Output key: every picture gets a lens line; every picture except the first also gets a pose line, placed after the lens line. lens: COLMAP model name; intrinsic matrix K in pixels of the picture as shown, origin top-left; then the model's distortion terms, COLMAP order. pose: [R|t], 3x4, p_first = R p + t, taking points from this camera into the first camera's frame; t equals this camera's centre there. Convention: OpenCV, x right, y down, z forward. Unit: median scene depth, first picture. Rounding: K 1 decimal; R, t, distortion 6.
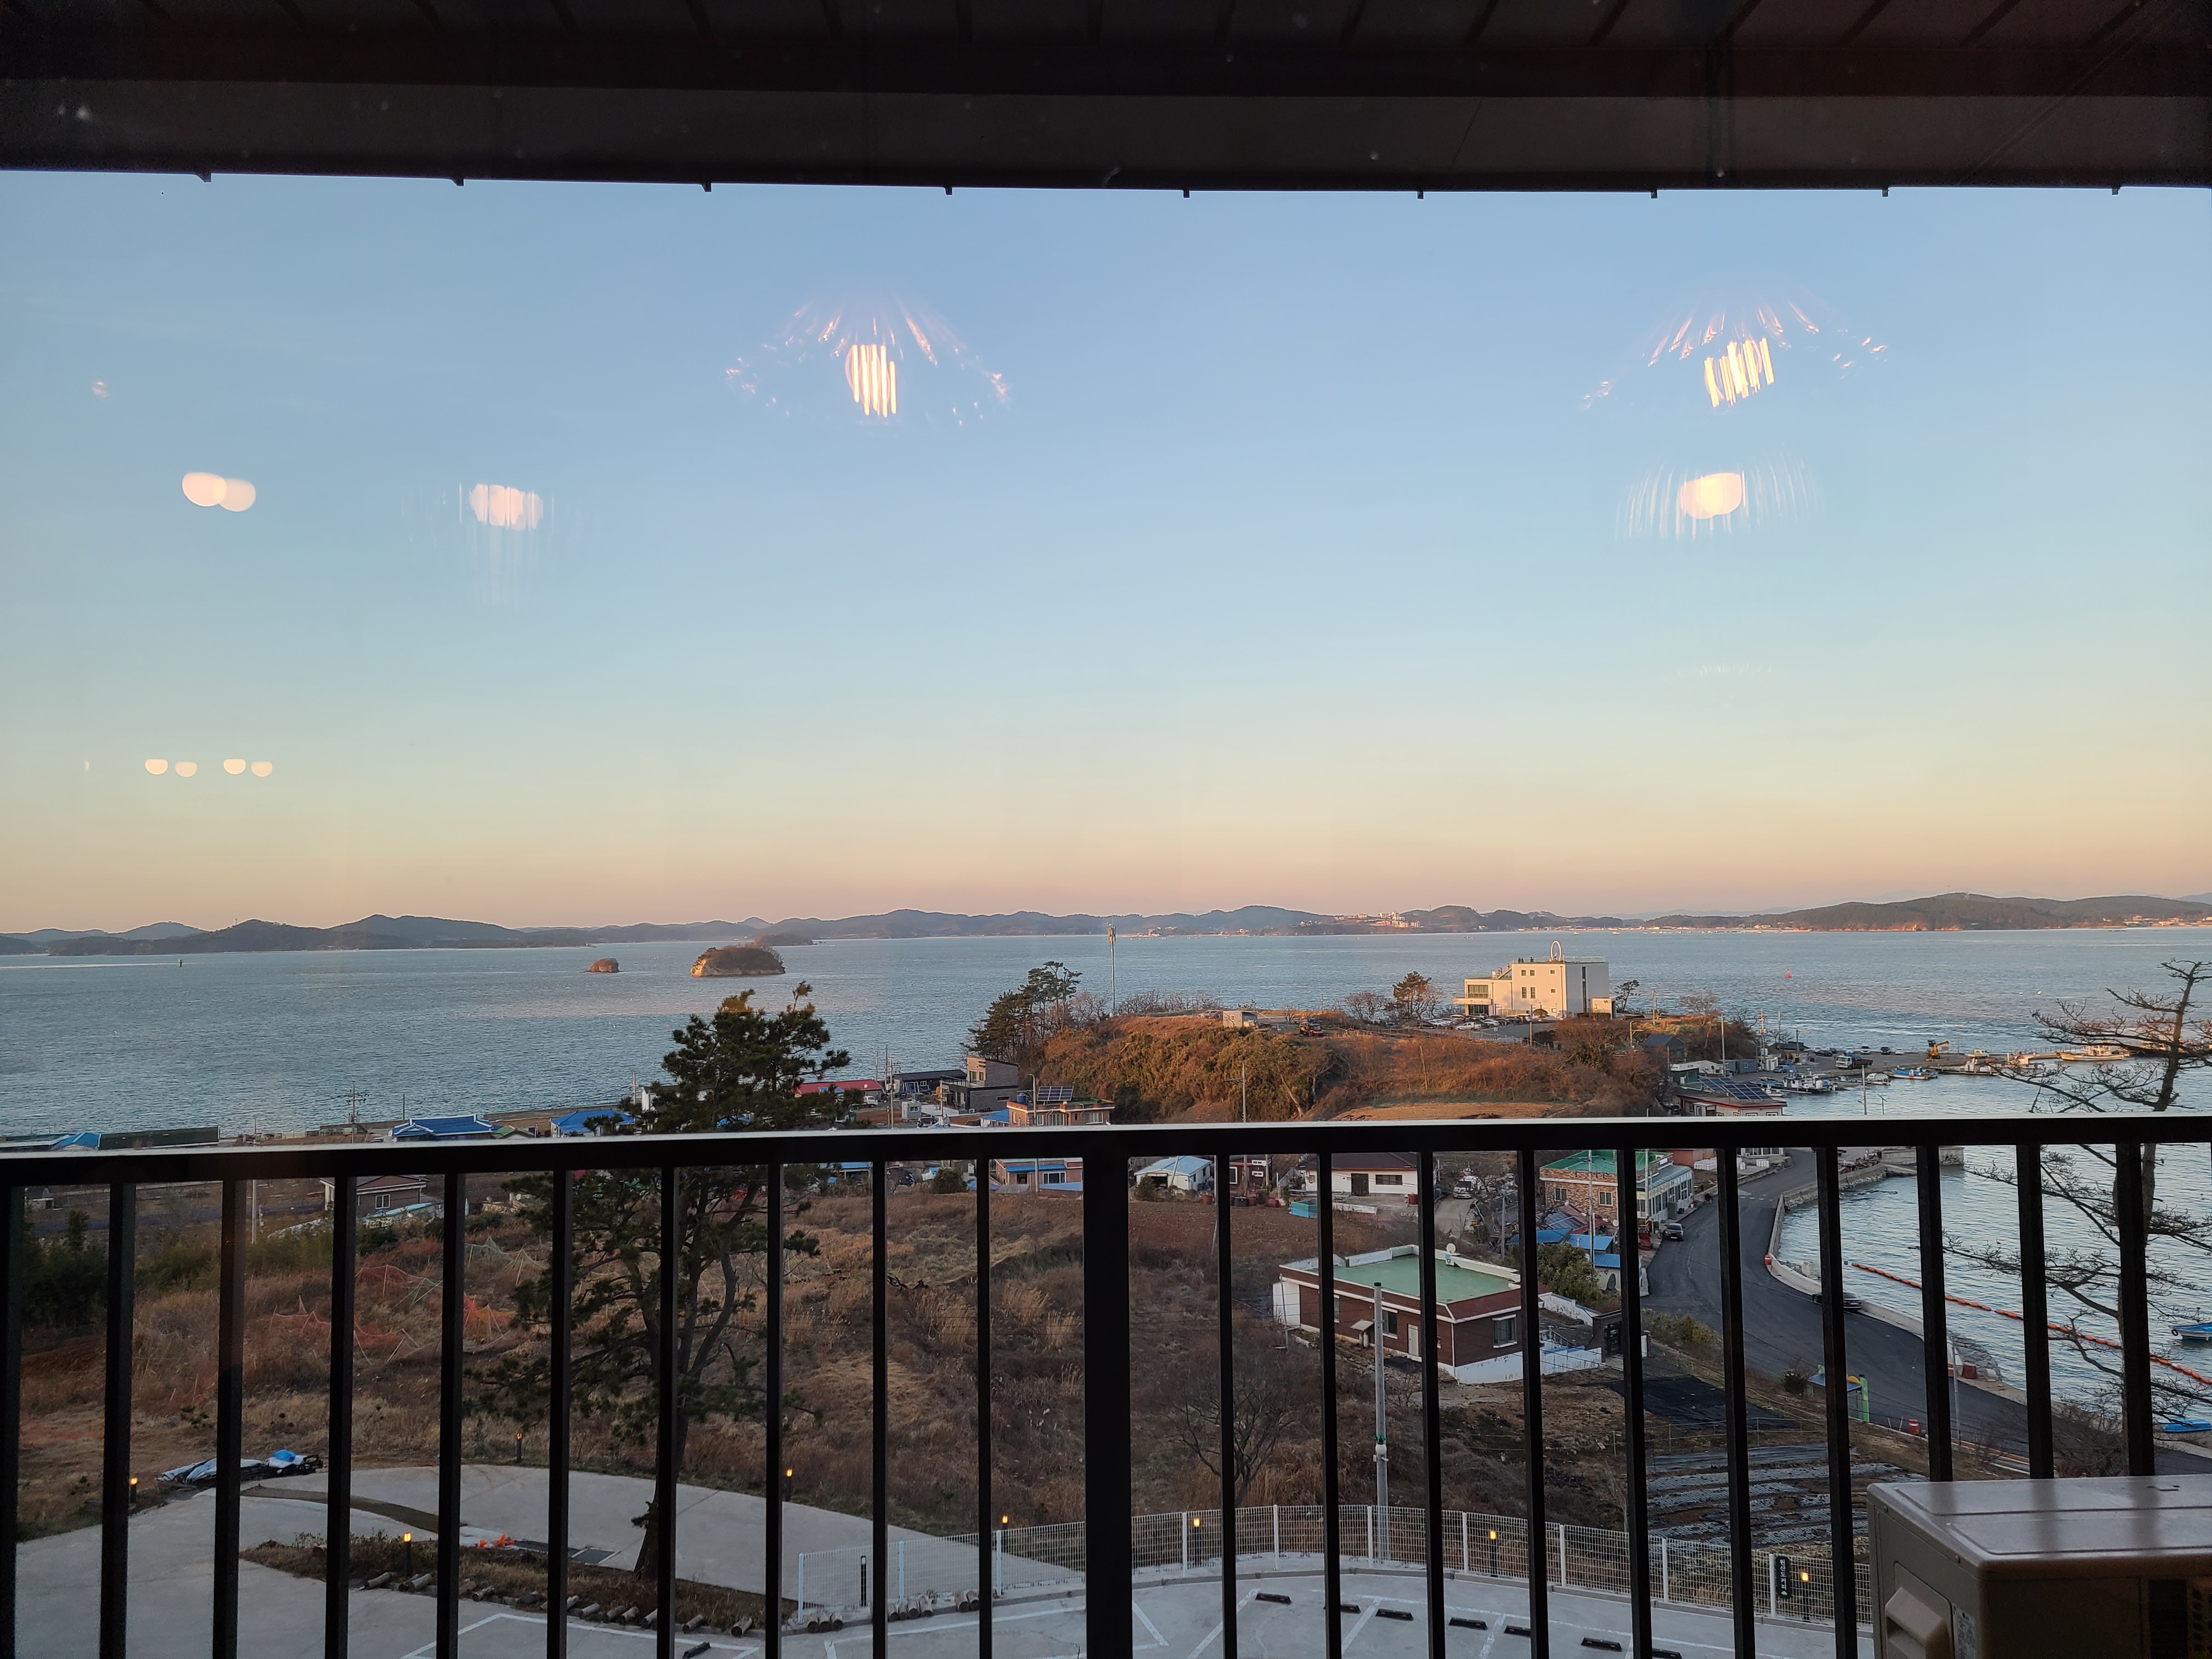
lens RADIAL K [[1643.5, 0, 1132.3], [0, 1643.5, 843.3], [0, 0, 1]] dist [0.058114, -0.030090]
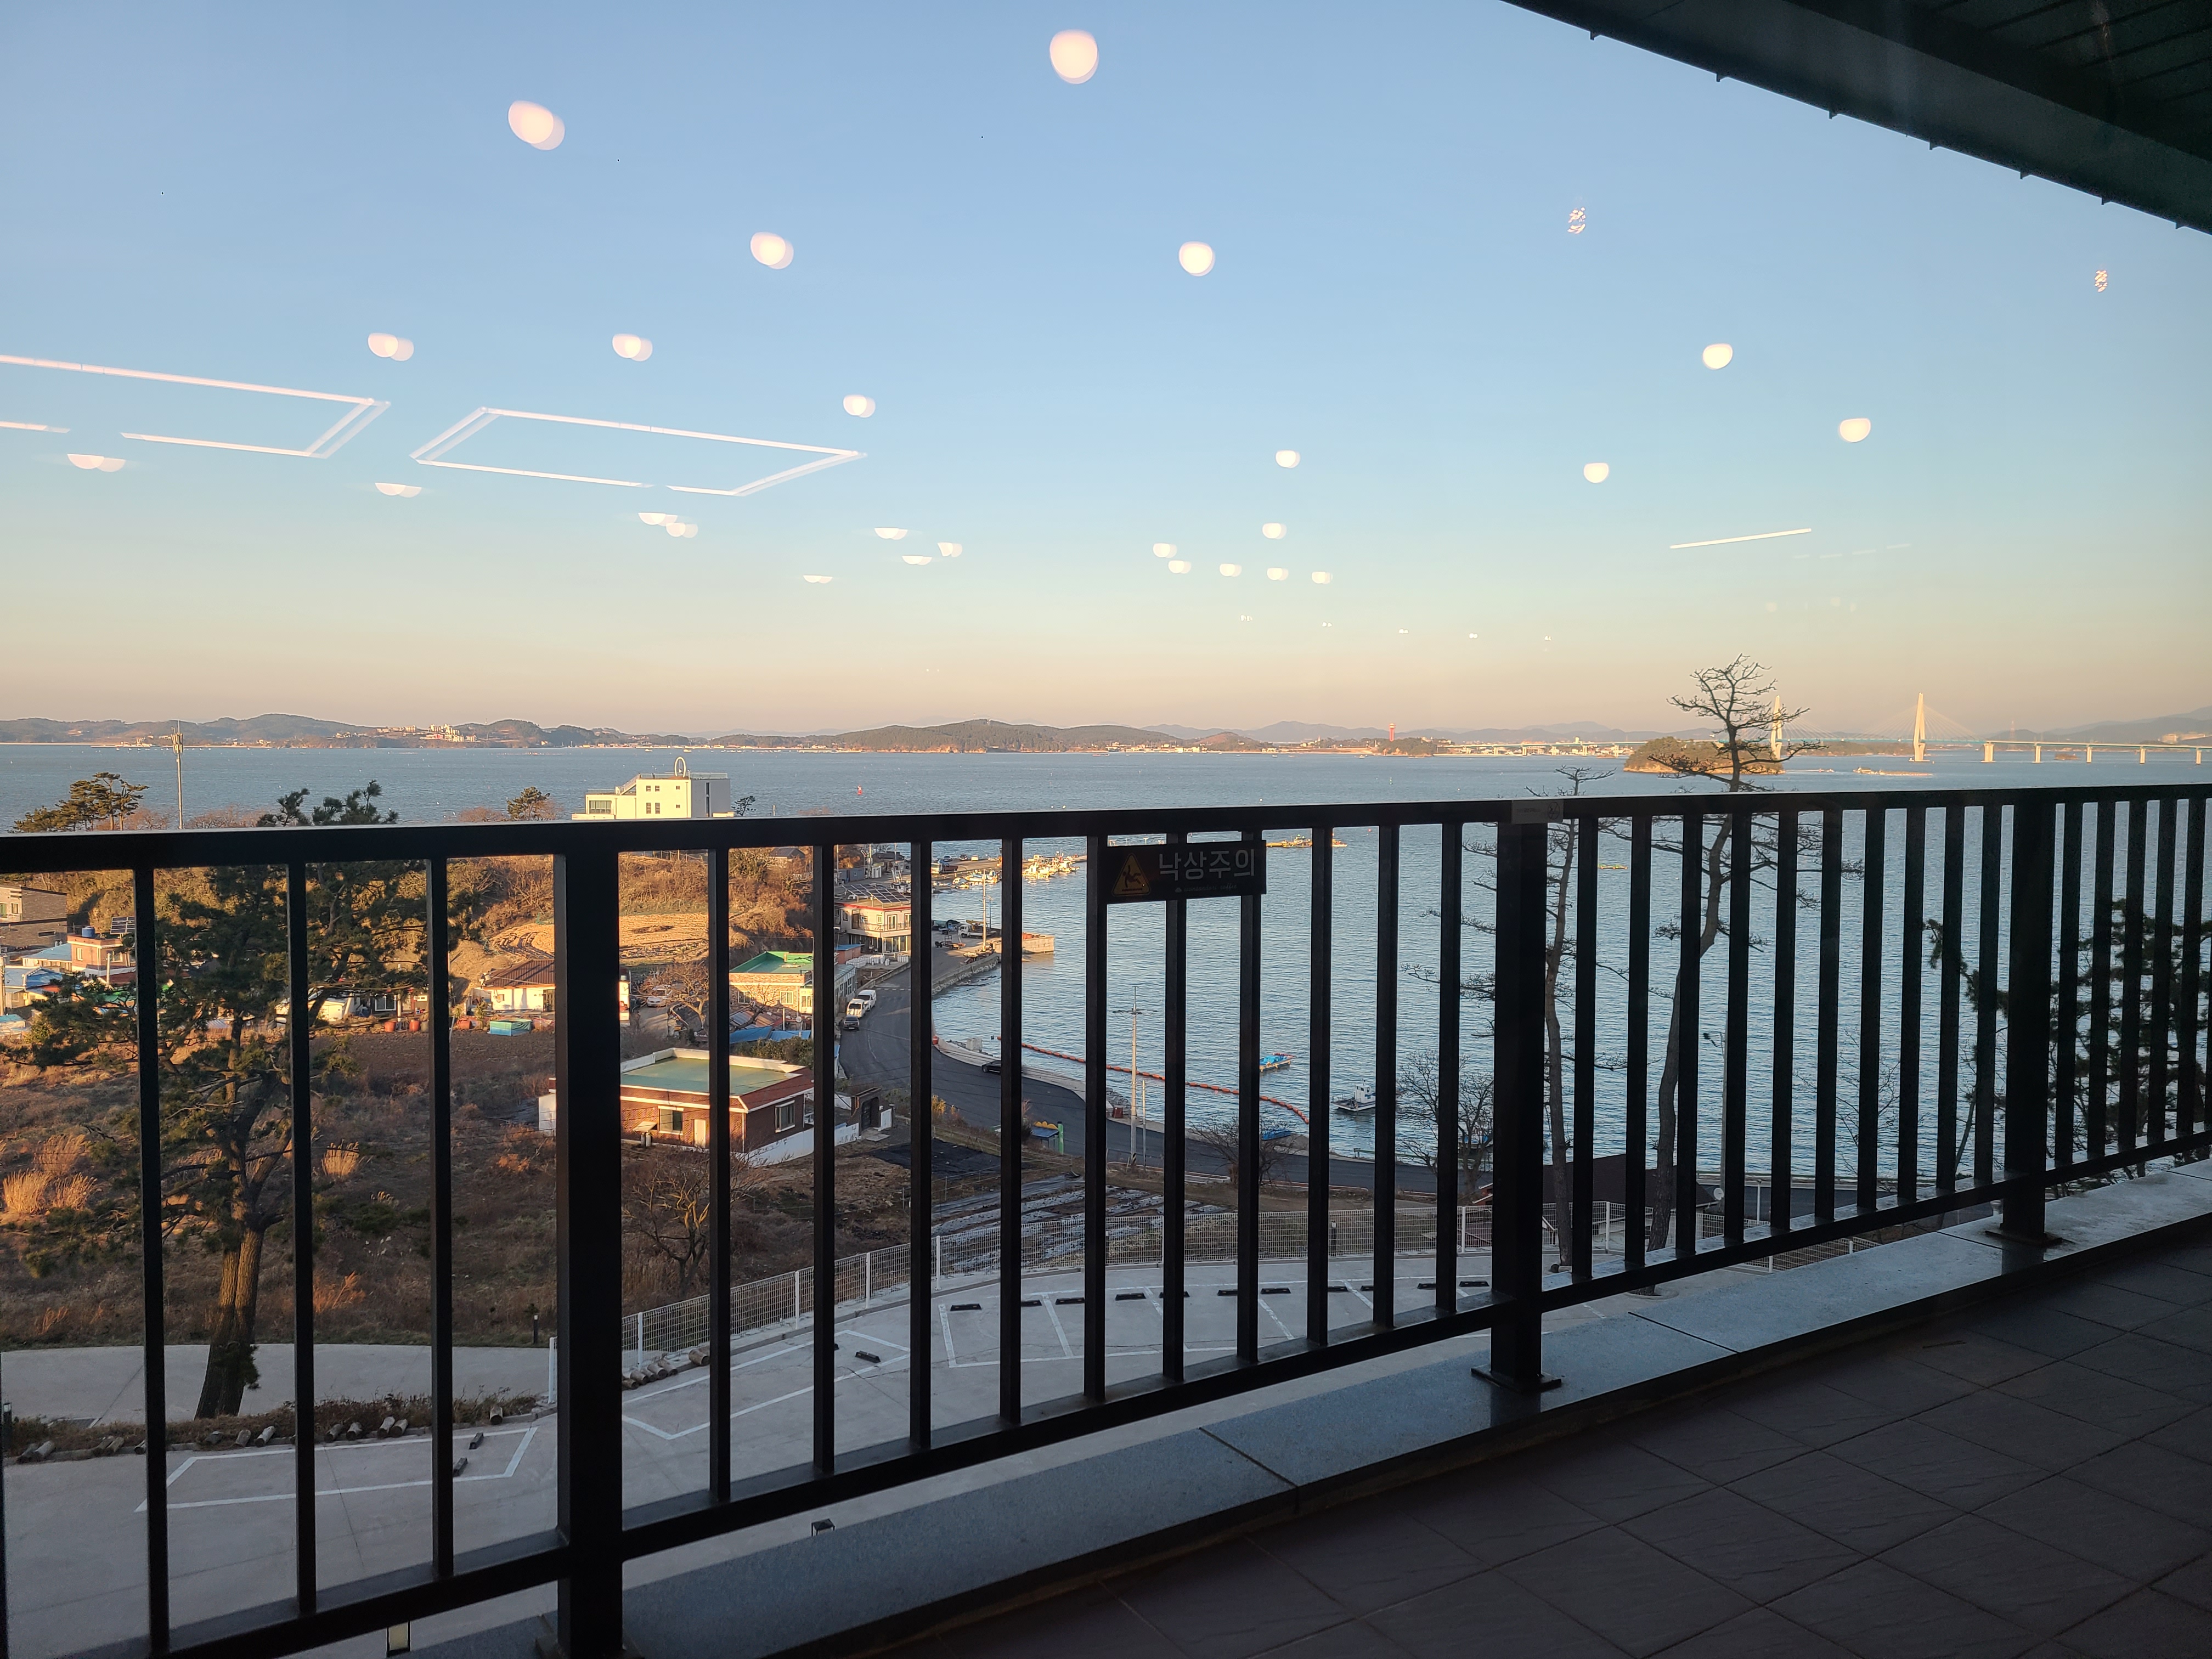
lens RADIAL K [[1643.5, 0, 1094.0], [0, 1643.5, 826.5], [0, 0, 1]] dist [0.058114, -0.030090]
pose [[0.864743, -0.007766, 0.502154, -0.132269], [-0.042474, 0.995167, 0.088534, 0.004391], [-0.500415, -0.097888, 0.860234, -0.001661]]
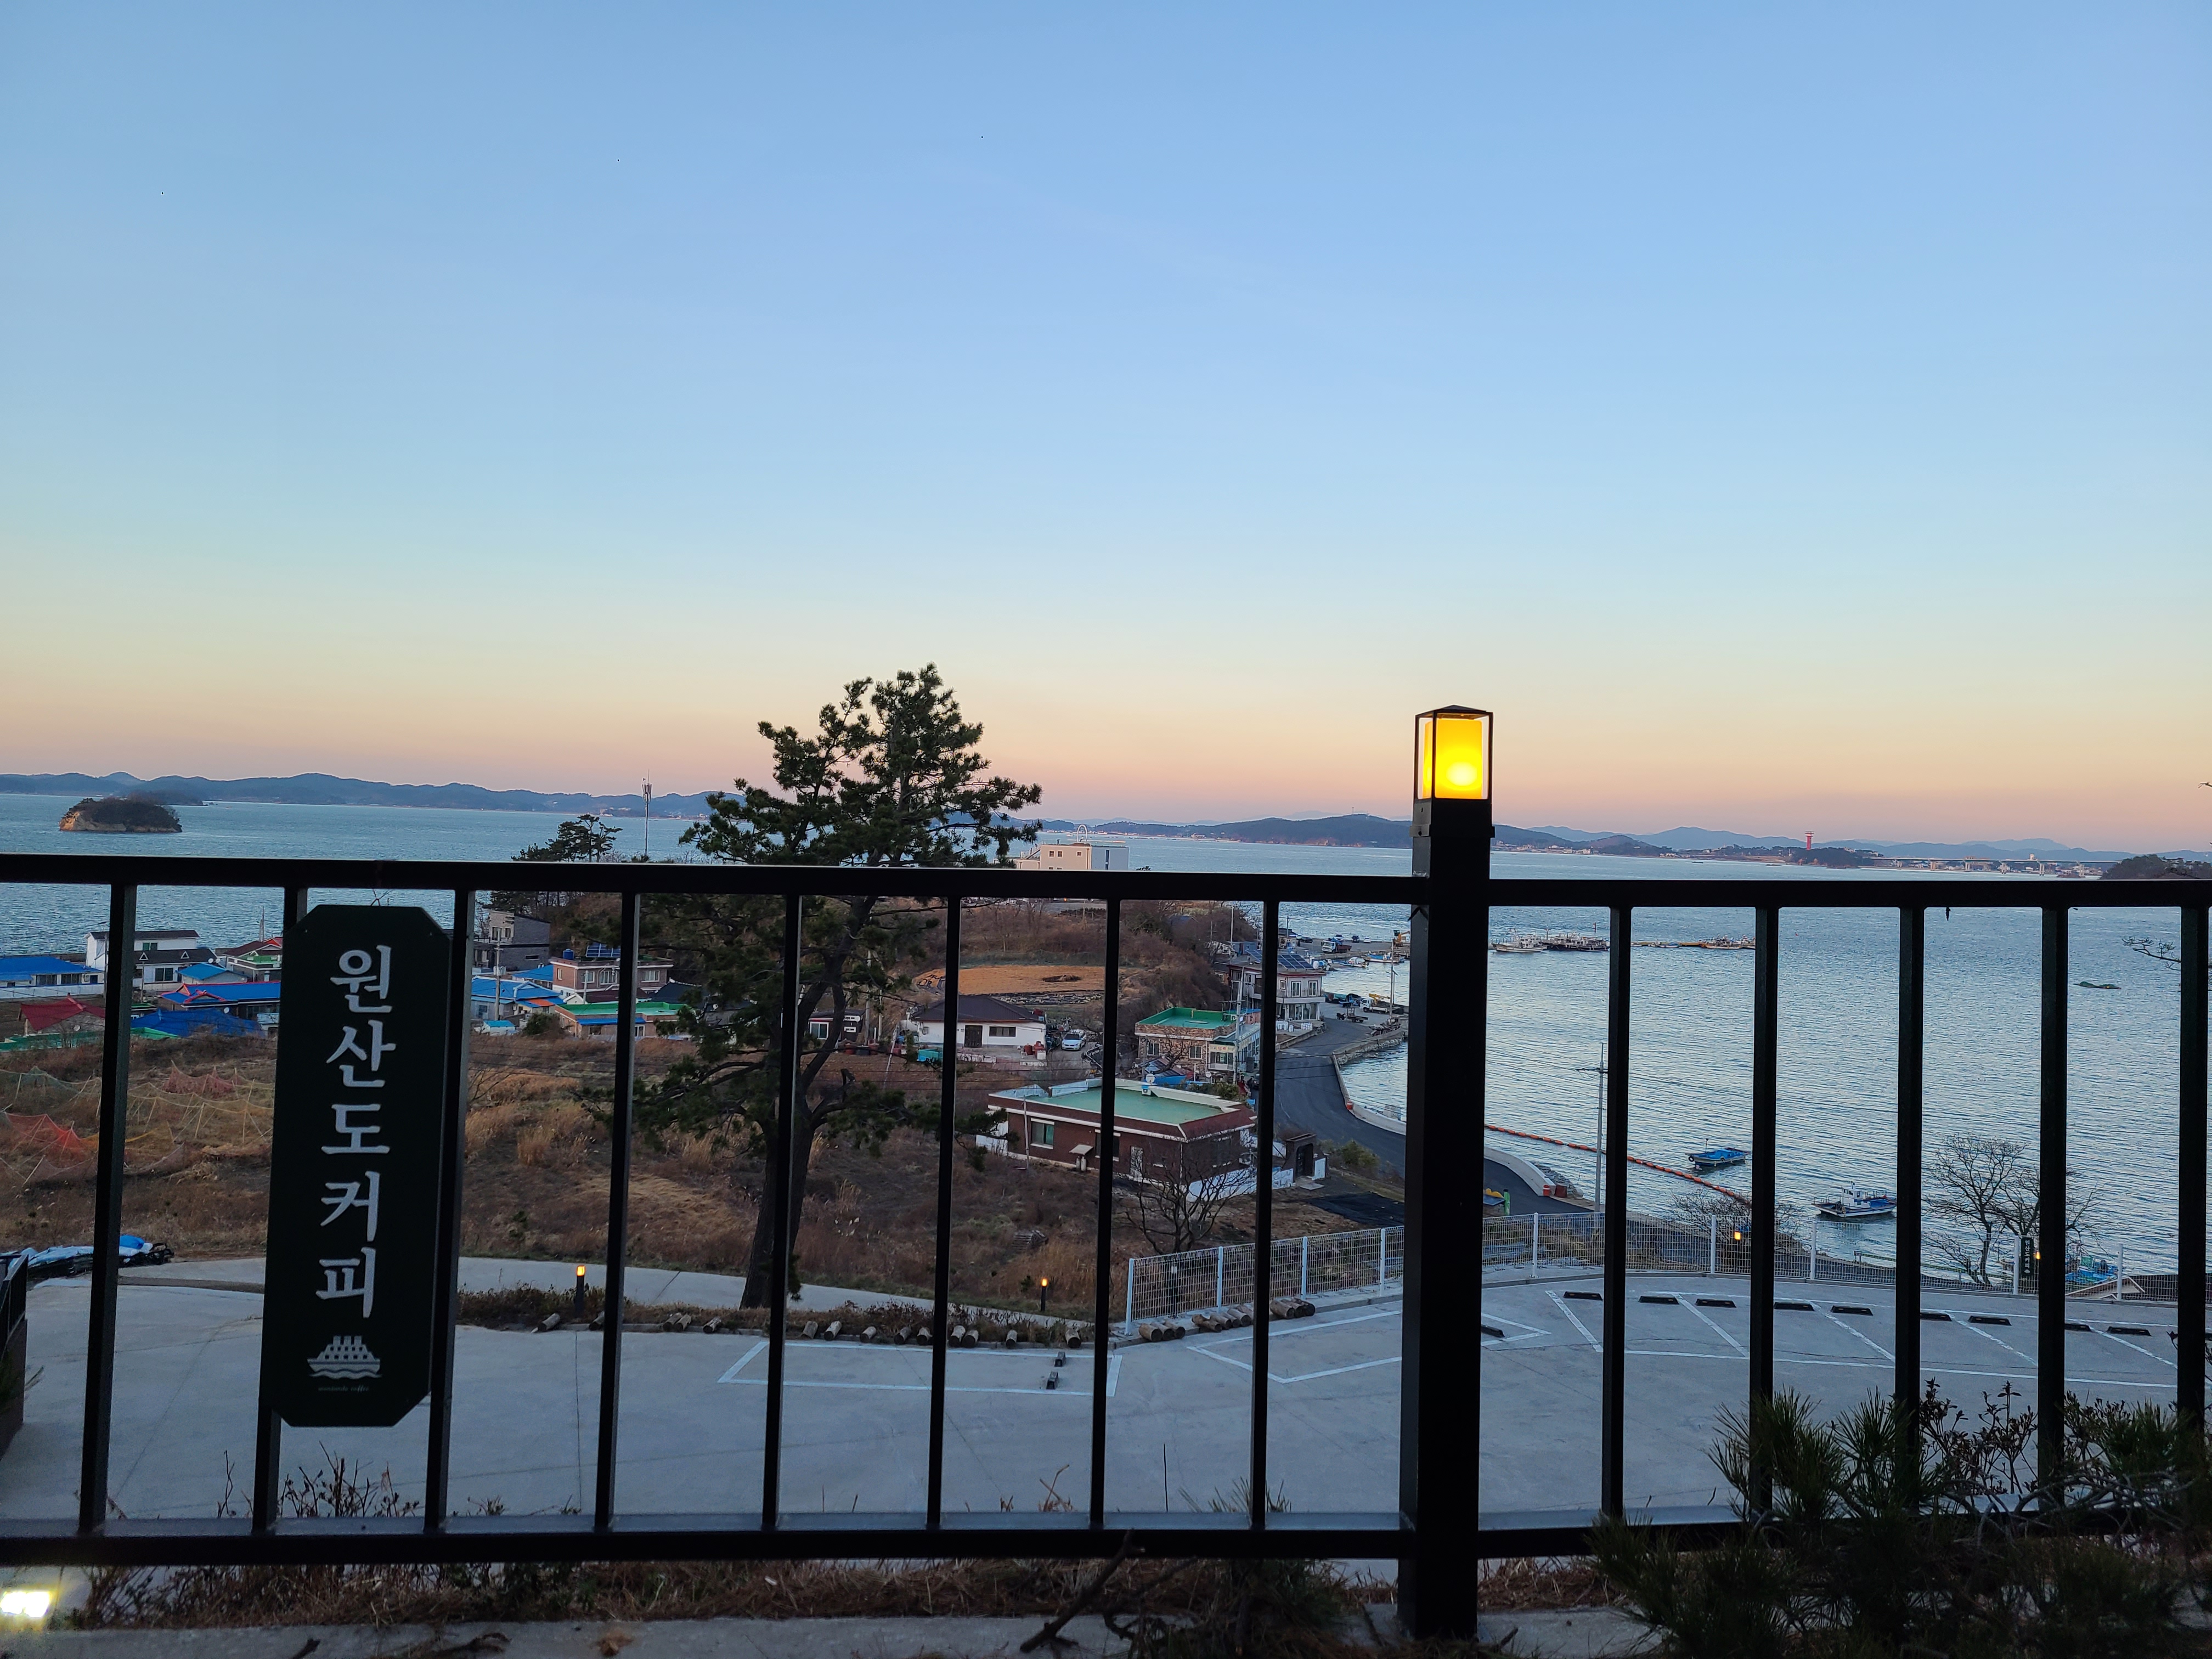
lens RADIAL K [[1643.5, 0, 1093.7], [0, 1643.5, 811.9], [0, 0, 1]] dist [0.058114, -0.030090]
pose [[0.955194, 0.052325, 0.291319, -0.153594], [-0.066117, 0.997100, 0.037696, 0.049488], [-0.288502, -0.055268, 0.955883, 0.055539]]
